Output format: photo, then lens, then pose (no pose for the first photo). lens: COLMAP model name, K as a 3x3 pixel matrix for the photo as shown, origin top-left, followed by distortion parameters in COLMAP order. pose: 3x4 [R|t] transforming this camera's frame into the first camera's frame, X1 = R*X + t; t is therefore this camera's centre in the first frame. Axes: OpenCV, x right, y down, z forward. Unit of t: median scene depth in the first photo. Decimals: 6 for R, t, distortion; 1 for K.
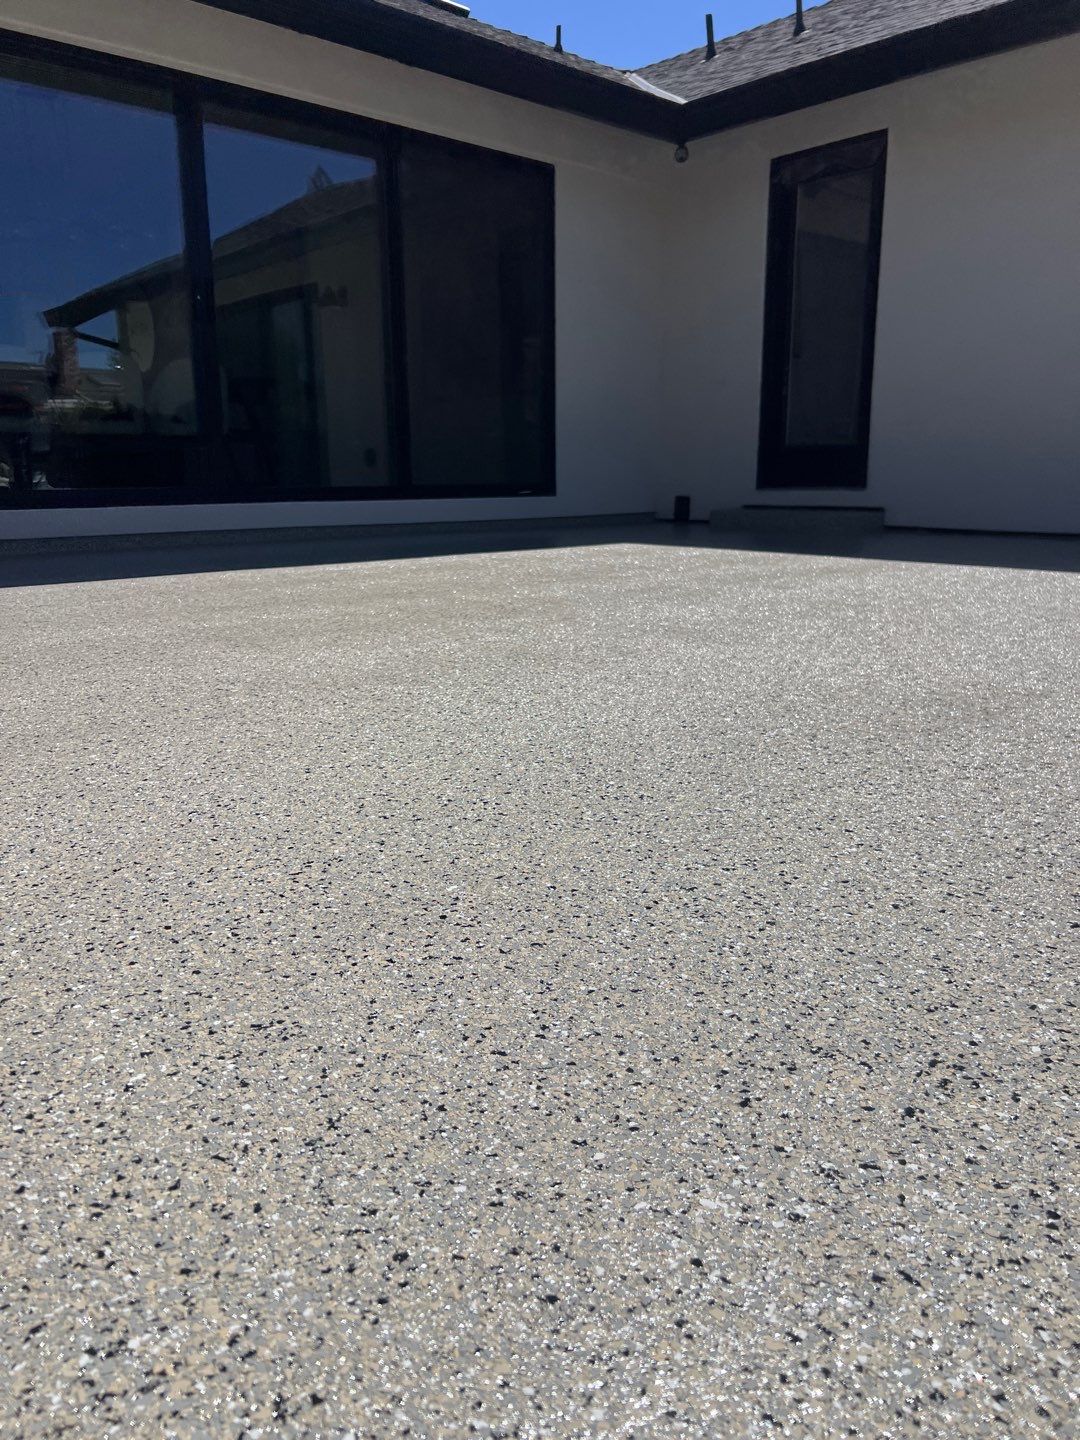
lens RADIAL K [[1104.5, 0, 533.2], [0, 1104.5, 721.6], [0, 0, 1]] dist [0.033820, -0.041037]
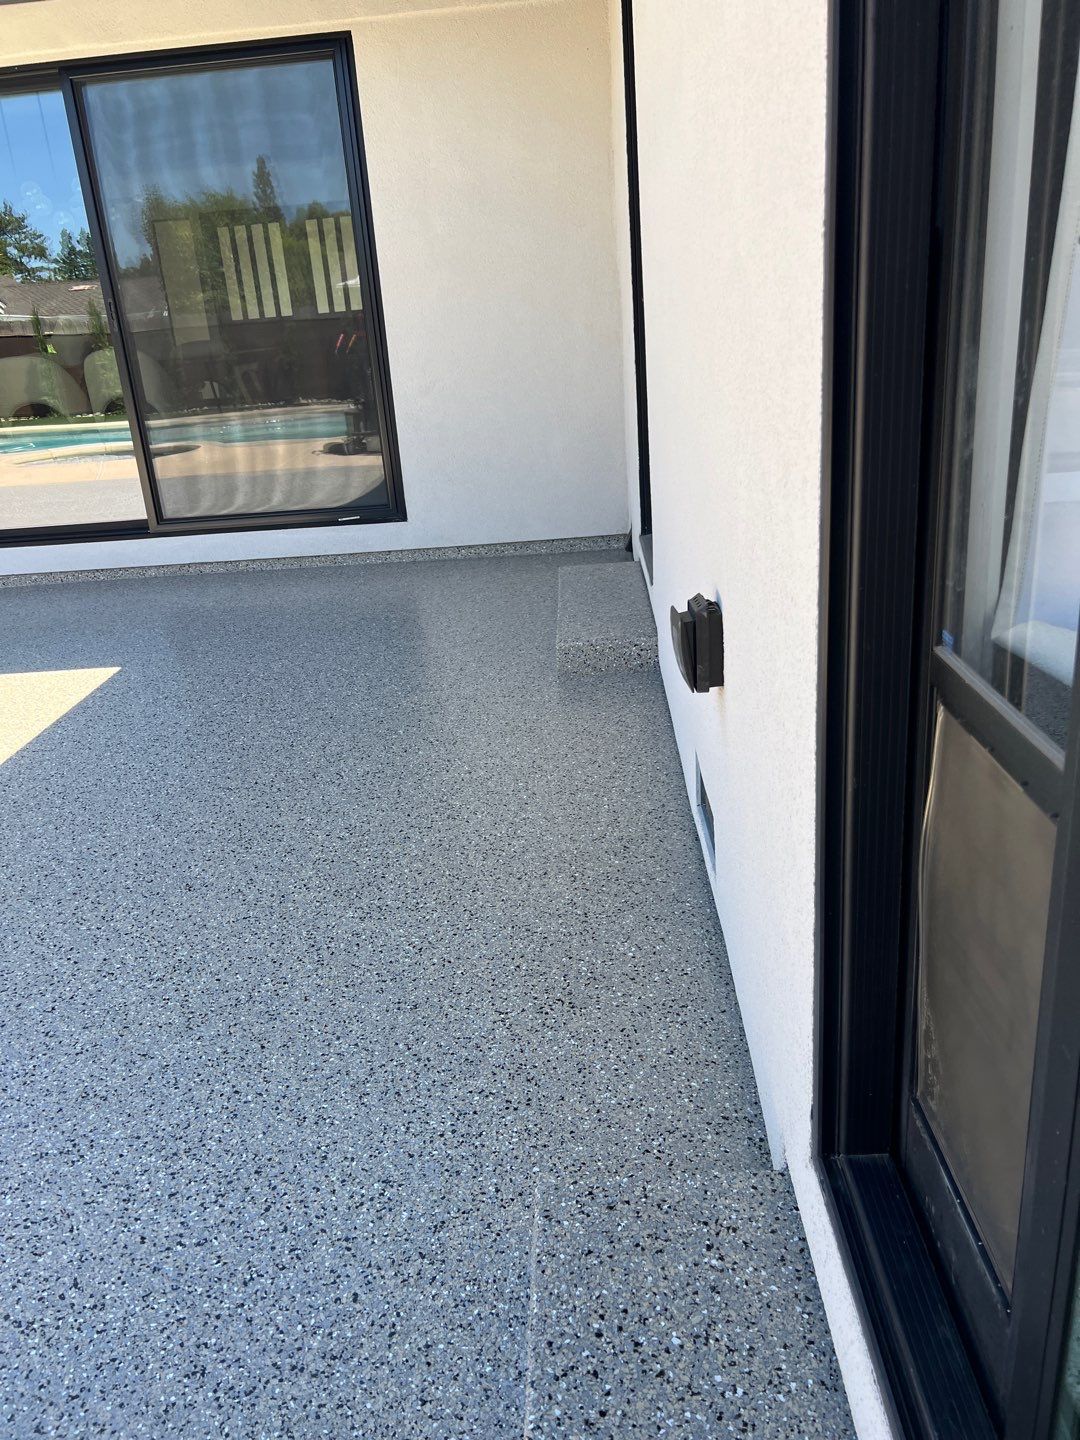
lens RADIAL K [[1125.0, 0, 535.3], [0, 1125.0, 718.1], [0, 0, 1]] dist [0.111488, -0.168521]
pose [[0.720074, 0.189523, -0.667514, 6.501382], [-0.079915, 0.978227, 0.191534, -2.533811], [0.689280, -0.084575, 0.719541, 5.960216]]
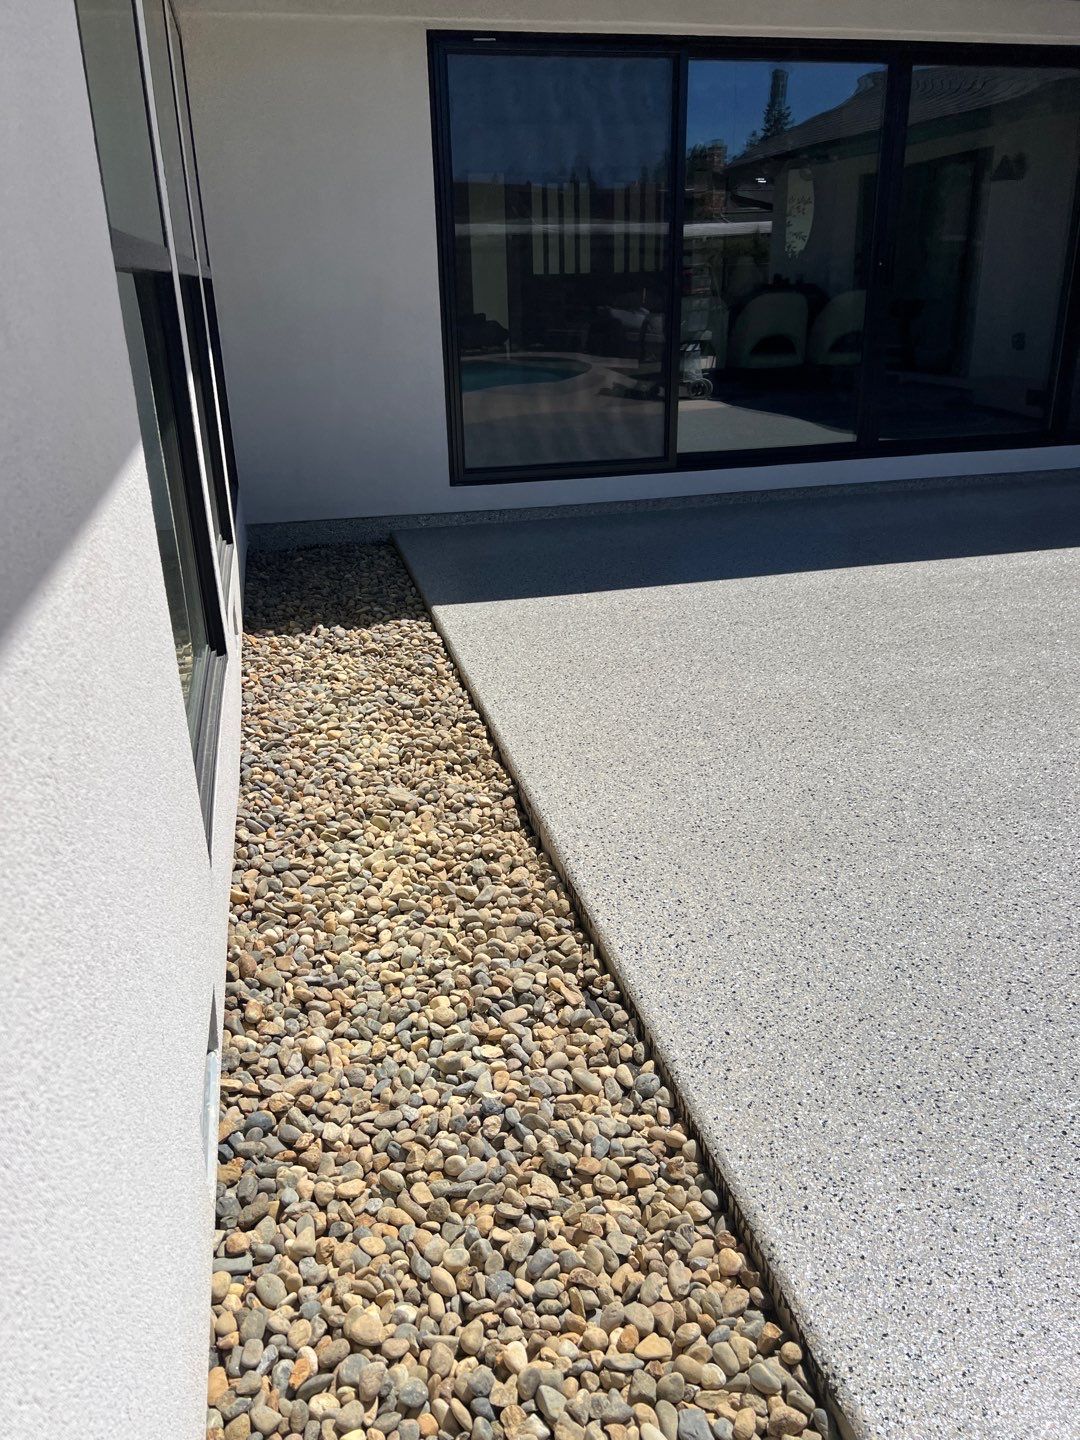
lens RADIAL K [[1125.0, 0, 535.3], [0, 1125.0, 718.1], [0, 0, 1]] dist [0.111488, -0.168521]
pose [[0.872014, 0.160442, -0.462438, -0.125909], [-0.083475, 0.979659, 0.182483, -1.130869], [0.482310, -0.120526, 0.867670, -1.363657]]
